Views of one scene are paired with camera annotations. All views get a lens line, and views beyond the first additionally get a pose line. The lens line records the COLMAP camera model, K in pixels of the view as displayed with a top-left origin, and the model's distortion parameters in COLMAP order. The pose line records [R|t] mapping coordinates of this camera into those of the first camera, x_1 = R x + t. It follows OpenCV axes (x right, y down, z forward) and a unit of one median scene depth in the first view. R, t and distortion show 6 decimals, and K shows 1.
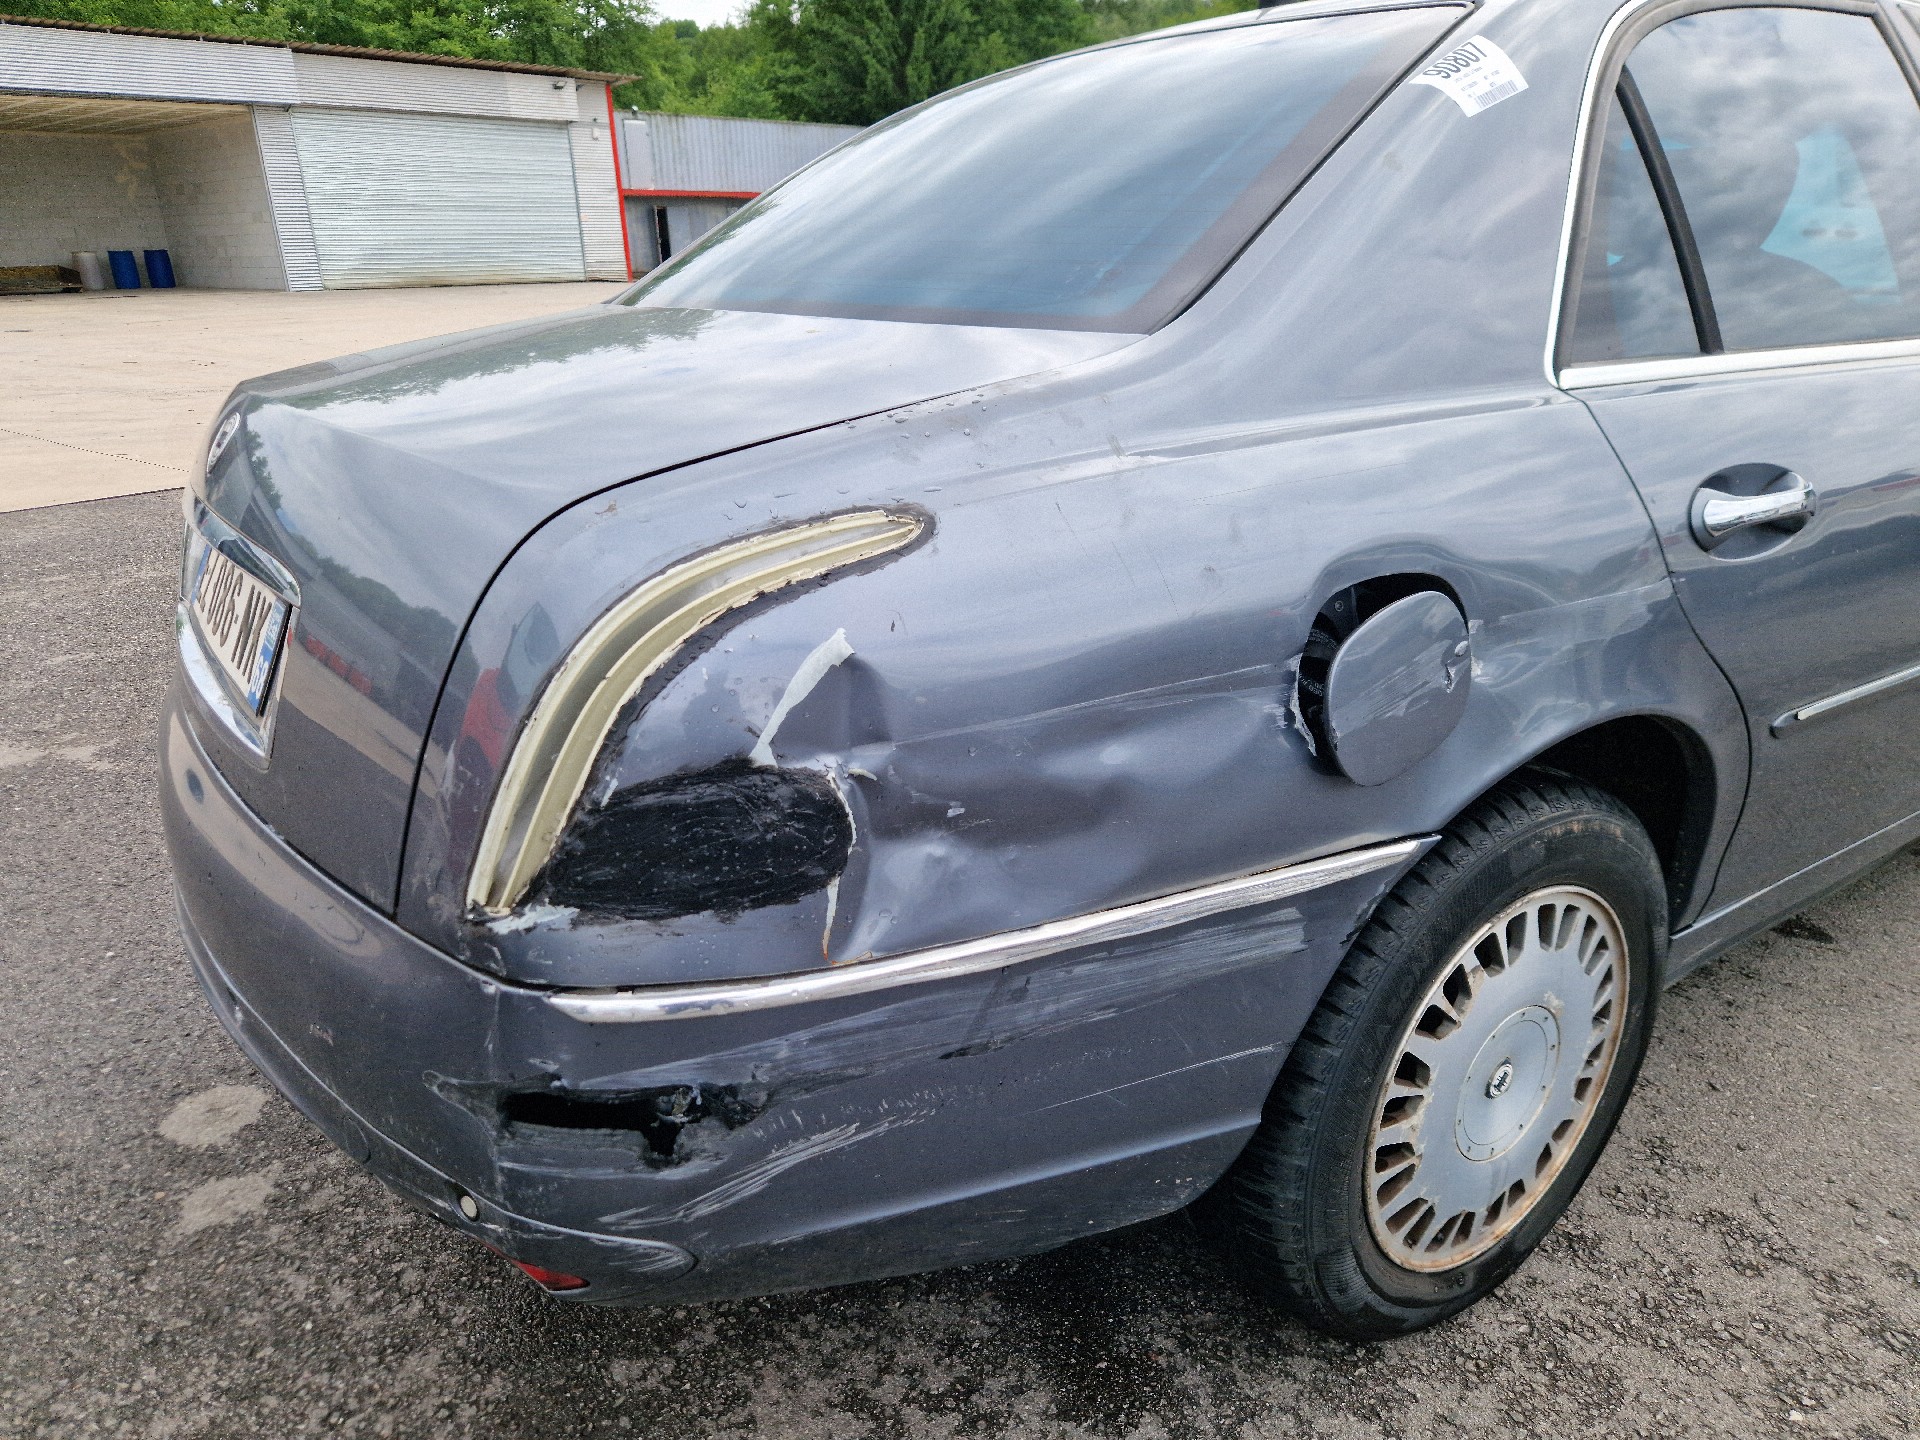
lens RADIAL K [[1301.8, 0, 944.1], [0, 1301.8, 727.1], [0, 0, 1]] dist [0.045835, -0.032628]
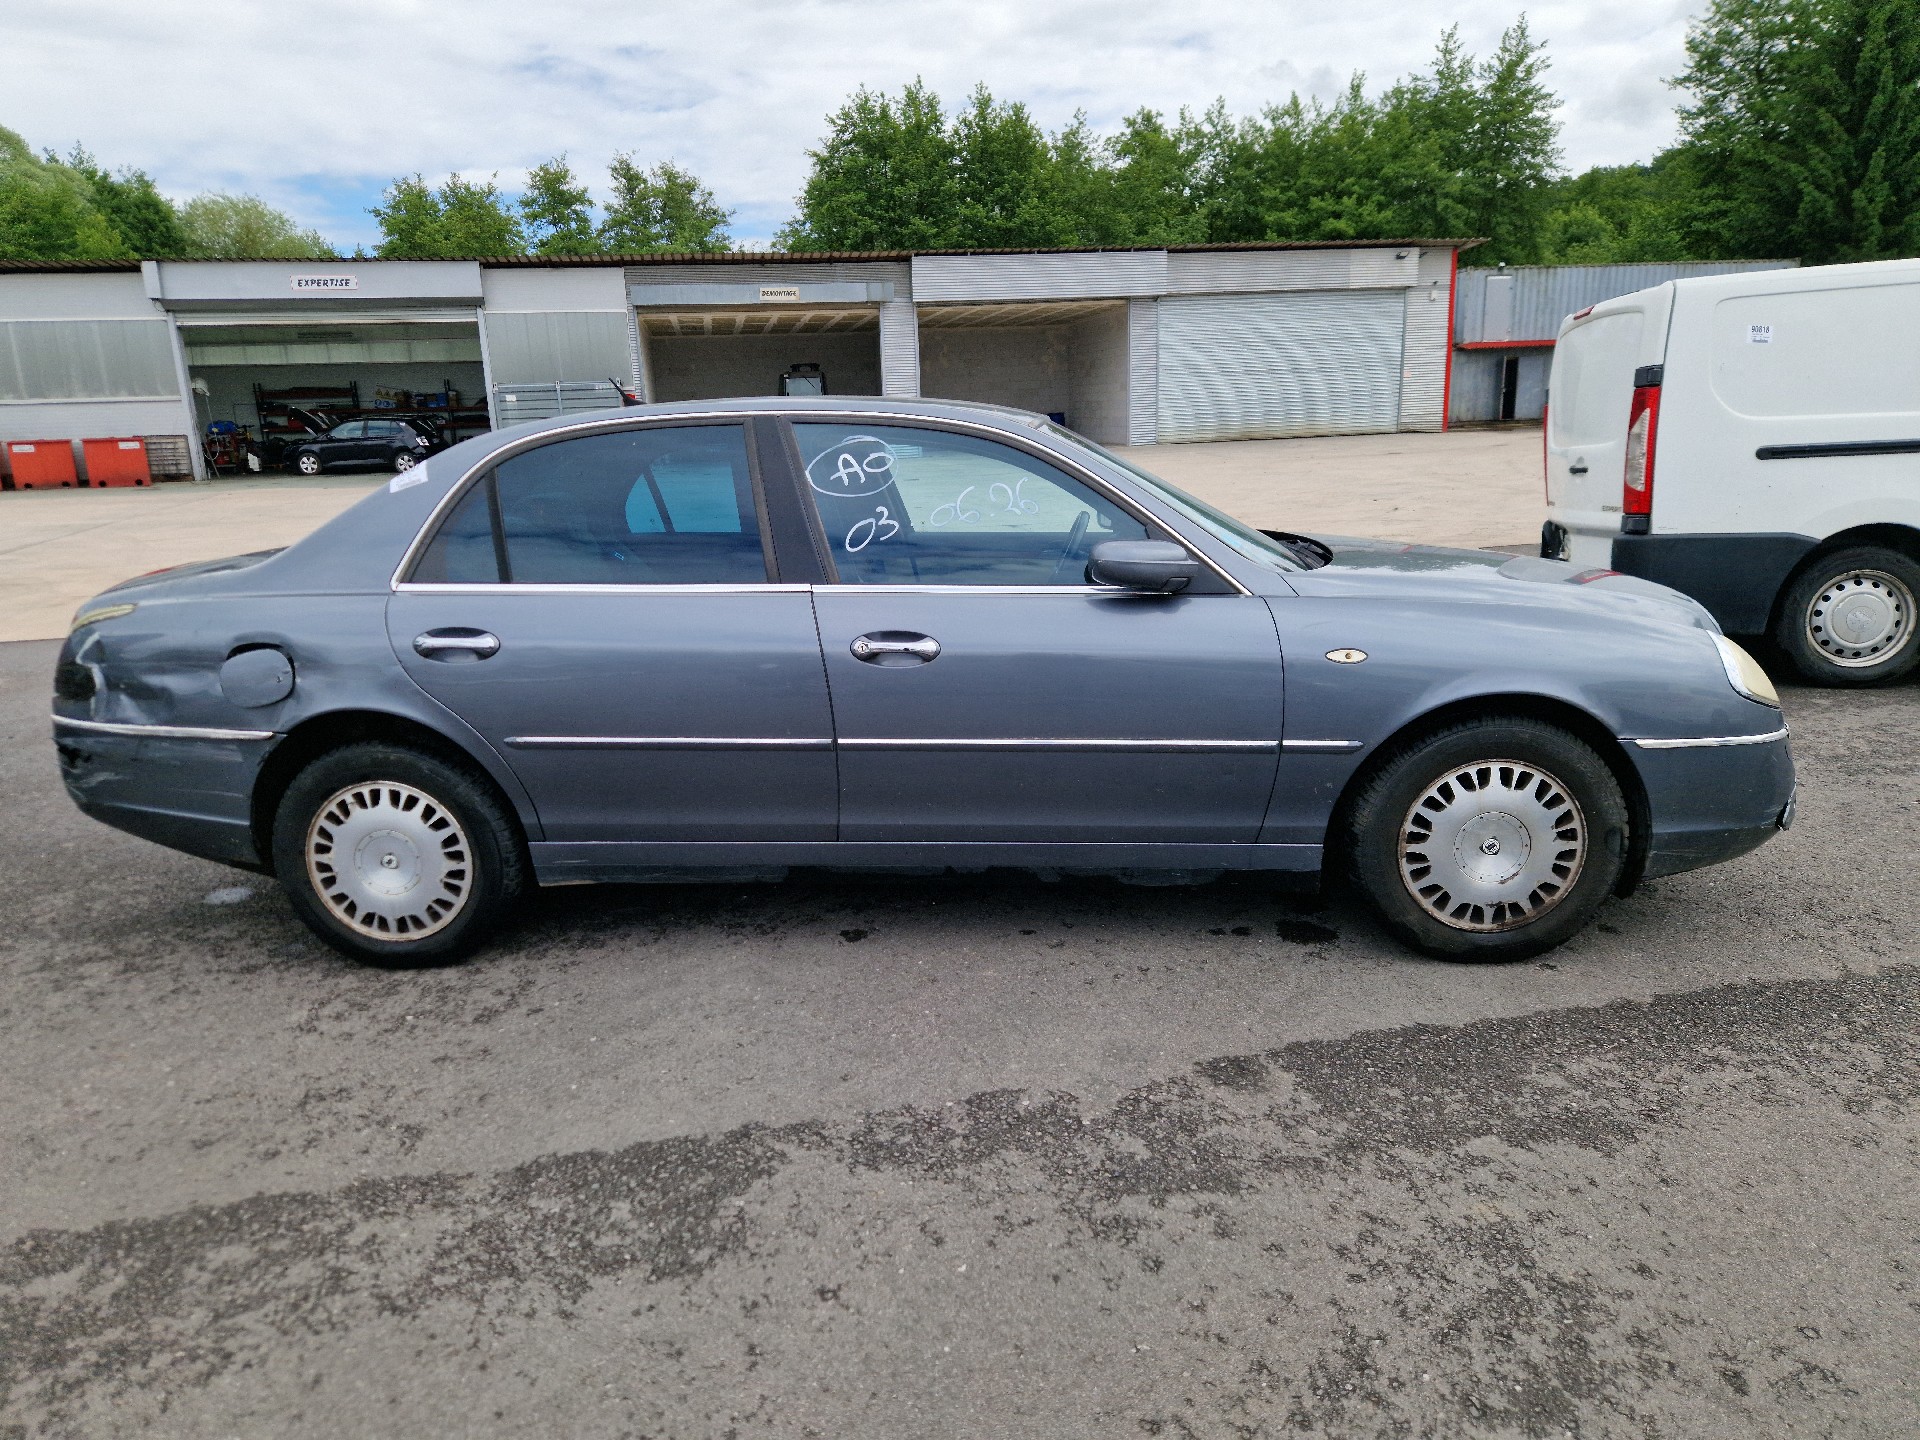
lens RADIAL K [[1292.9, 0, 937.8], [0, 1292.9, 744.0], [0, 0, 1]] dist [0.076085, -0.062538]
pose [[0.782742, 0.147804, -0.604540, 2.721081], [-0.199147, 0.979799, -0.018299, -0.111145], [0.589623, 0.134715, 0.796364, -0.391186]]
